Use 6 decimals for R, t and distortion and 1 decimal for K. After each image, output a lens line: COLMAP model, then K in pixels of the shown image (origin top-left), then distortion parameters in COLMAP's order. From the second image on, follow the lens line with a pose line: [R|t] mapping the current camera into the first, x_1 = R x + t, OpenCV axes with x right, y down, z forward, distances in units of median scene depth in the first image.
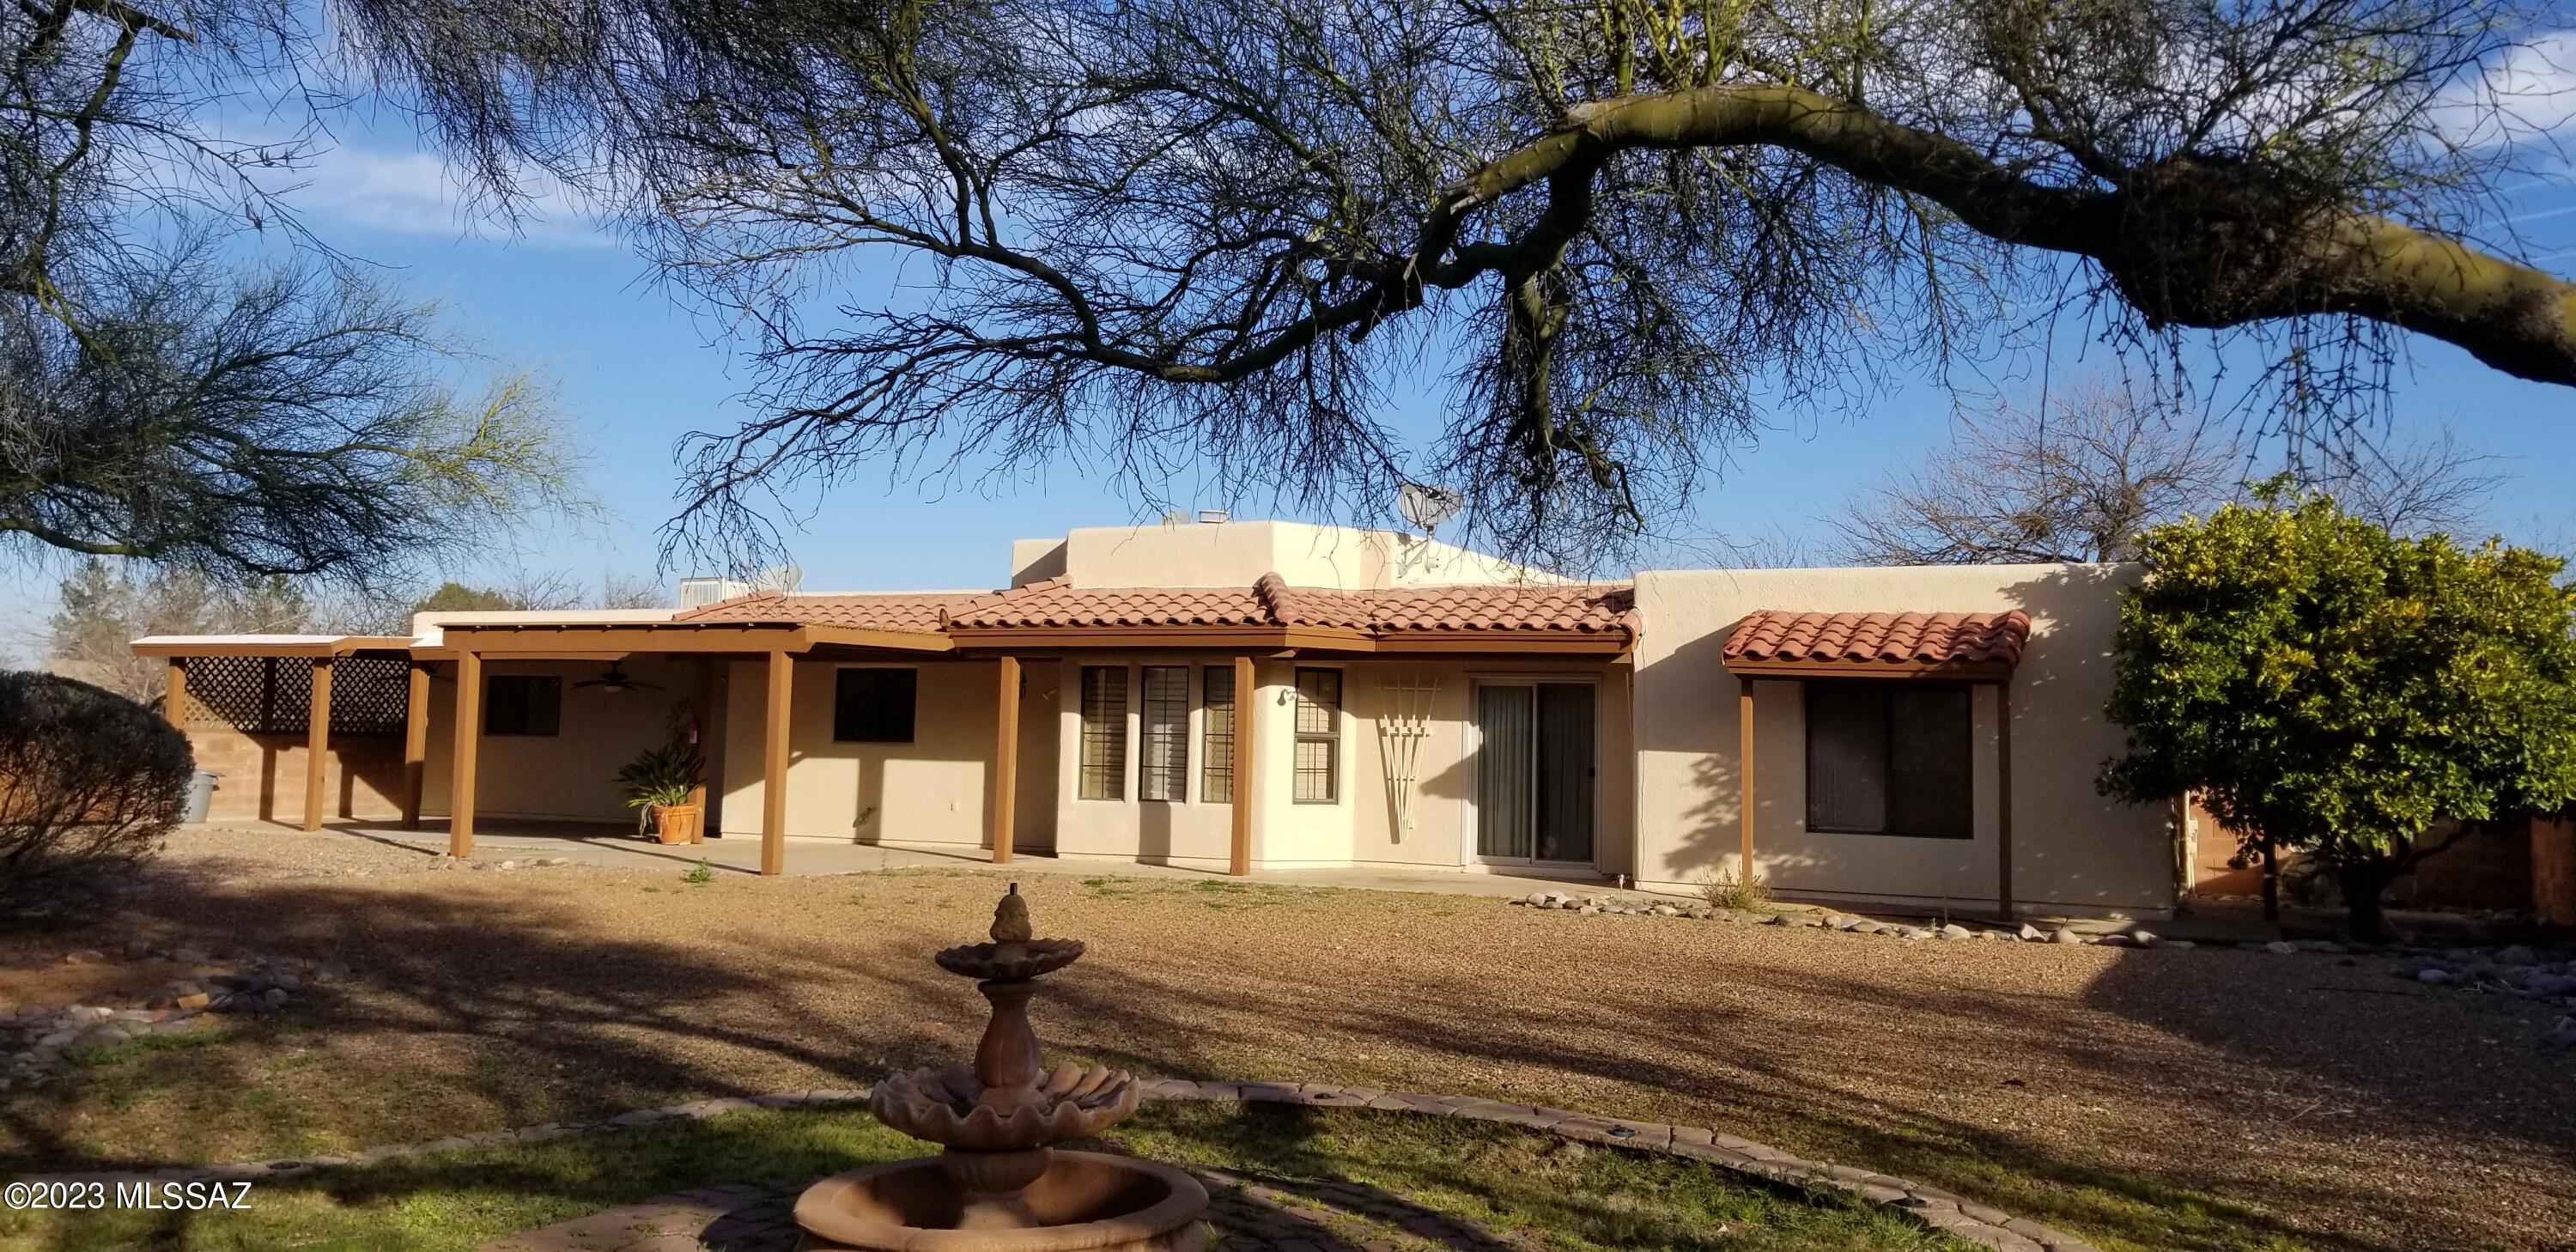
lens RADIAL K [[1901.9, 0, 1286.0], [0, 1901.9, 578.0], [0, 0, 1]] dist [0.006771, -0.152402]
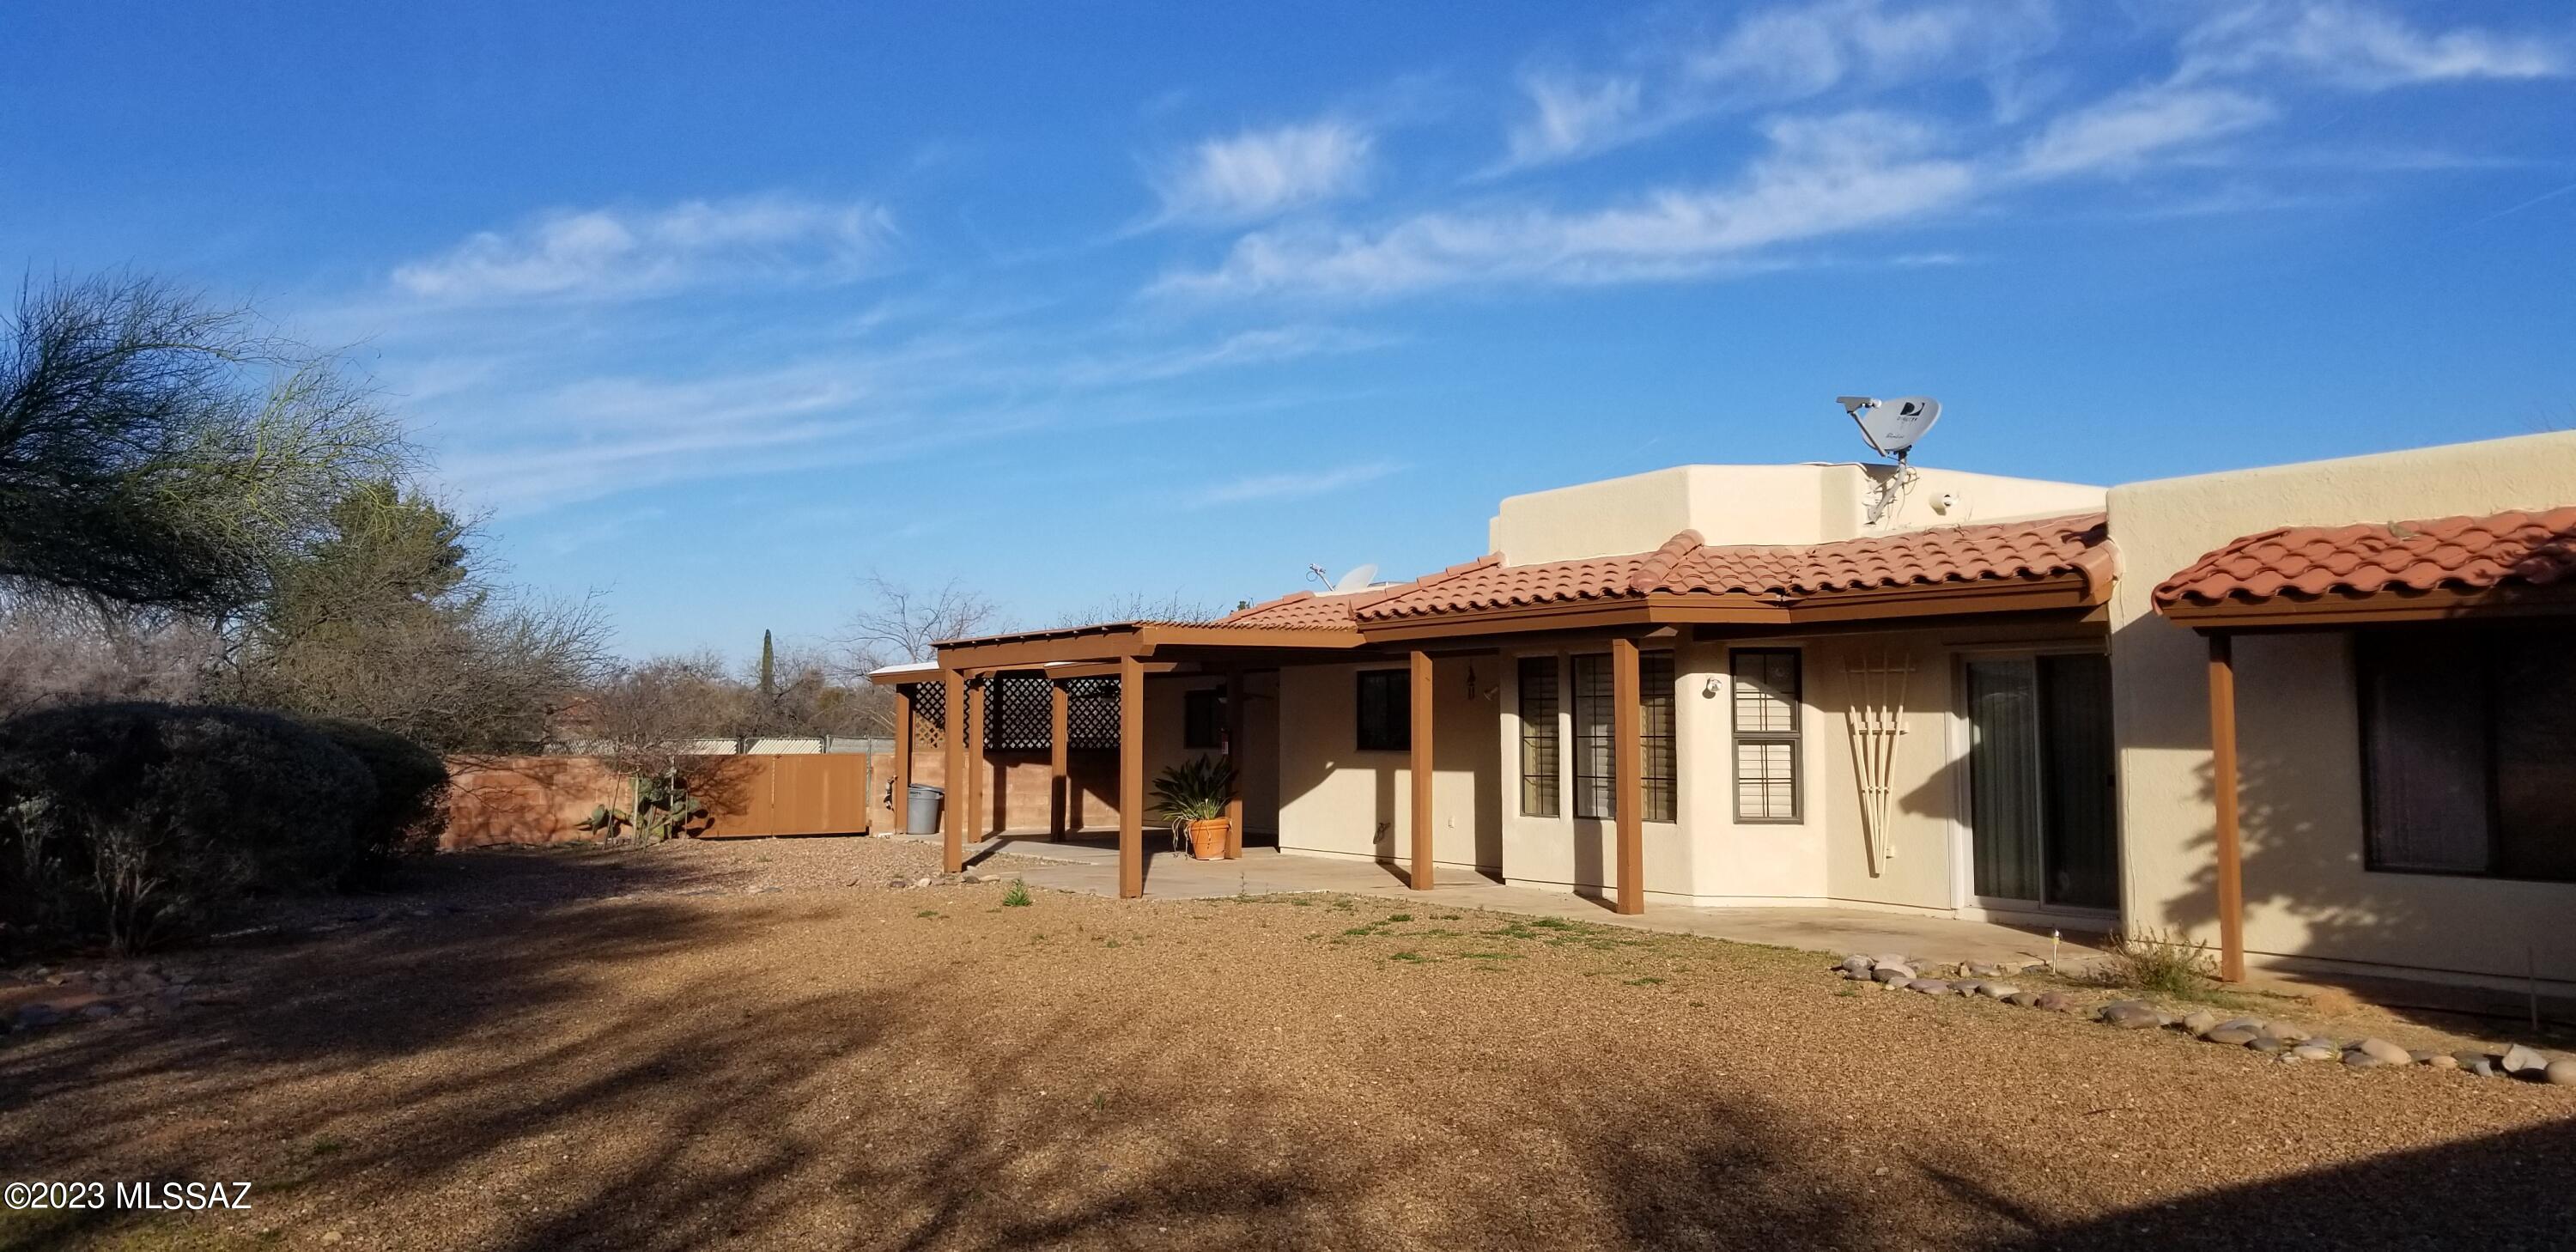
lens RADIAL K [[1901.9, 0, 1286.0], [0, 1901.9, 578.0], [0, 0, 1]] dist [0.006771, -0.152402]
pose [[0.813779, -0.065209, -0.577504, 0.312279], [0.061795, 0.997761, -0.025585, 0.026794], [0.577880, -0.014866, 0.815987, 0.257327]]
